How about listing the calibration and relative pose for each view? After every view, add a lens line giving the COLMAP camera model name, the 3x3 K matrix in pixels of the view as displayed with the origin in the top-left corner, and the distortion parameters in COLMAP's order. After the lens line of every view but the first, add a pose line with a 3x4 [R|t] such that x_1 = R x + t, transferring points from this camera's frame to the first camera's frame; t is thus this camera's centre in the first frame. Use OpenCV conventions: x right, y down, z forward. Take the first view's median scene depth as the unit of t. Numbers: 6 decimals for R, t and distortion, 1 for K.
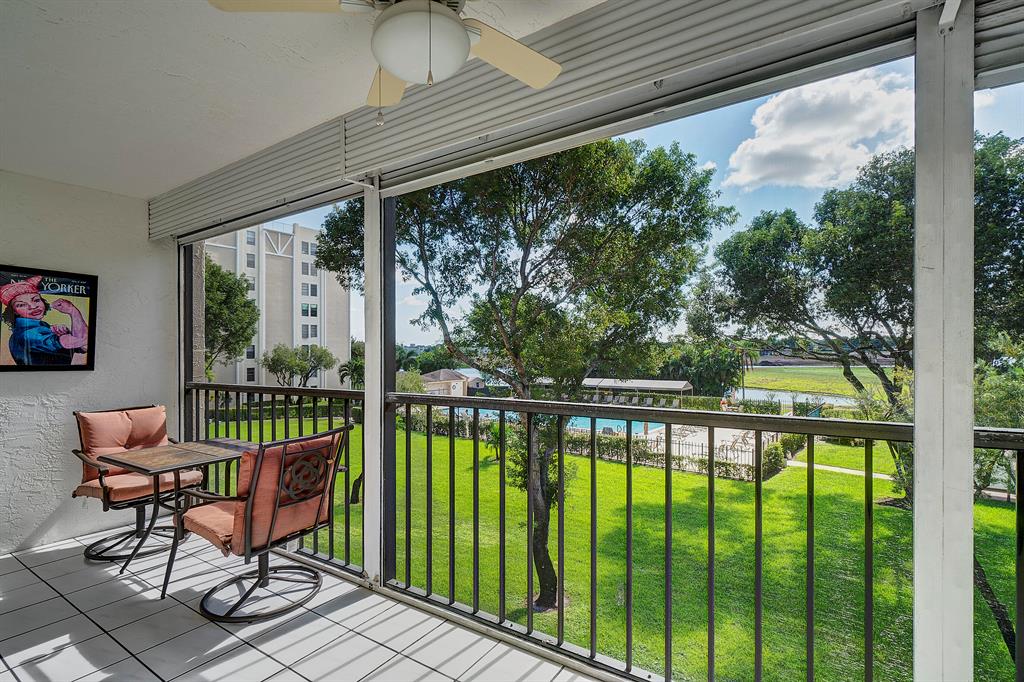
lens RADIAL K [[484.7, 0, 510.6], [0, 484.7, 349.4], [0, 0, 1]] dist [-0.002780, -0.000266]
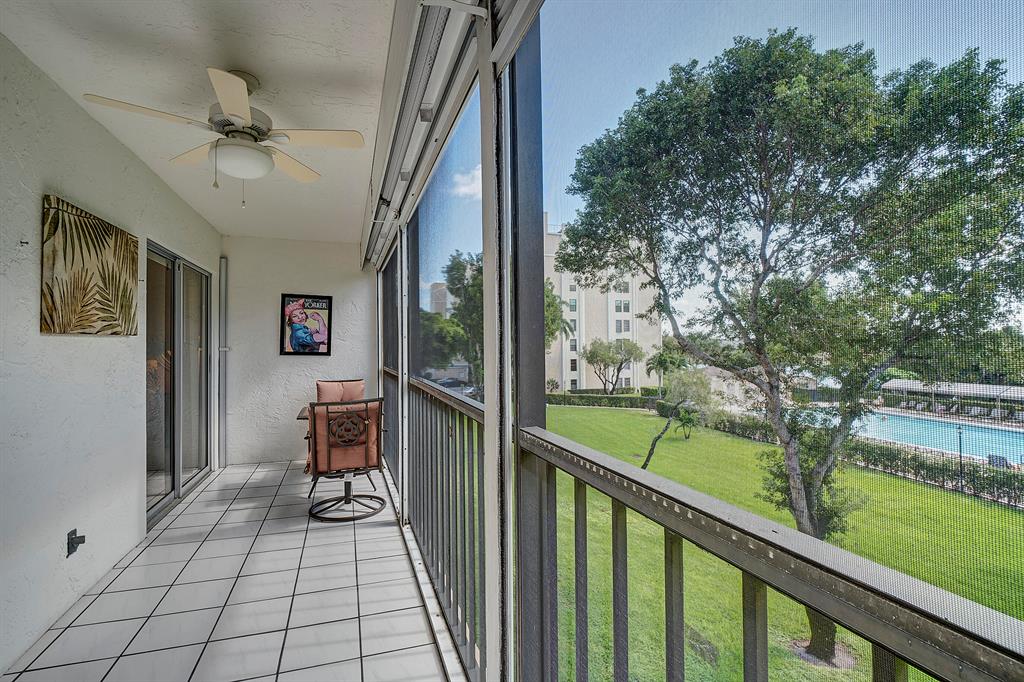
lens RADIAL K [[483.8, 0, 508.7], [0, 483.8, 340.8], [0, 0, 1]] dist [-0.000982, -0.000172]
pose [[0.792042, 0.000825, -0.610467, 0.195993], [-0.003816, 0.999986, -0.003600, -0.000790], [0.610455, 0.005181, 0.792034, 0.032105]]
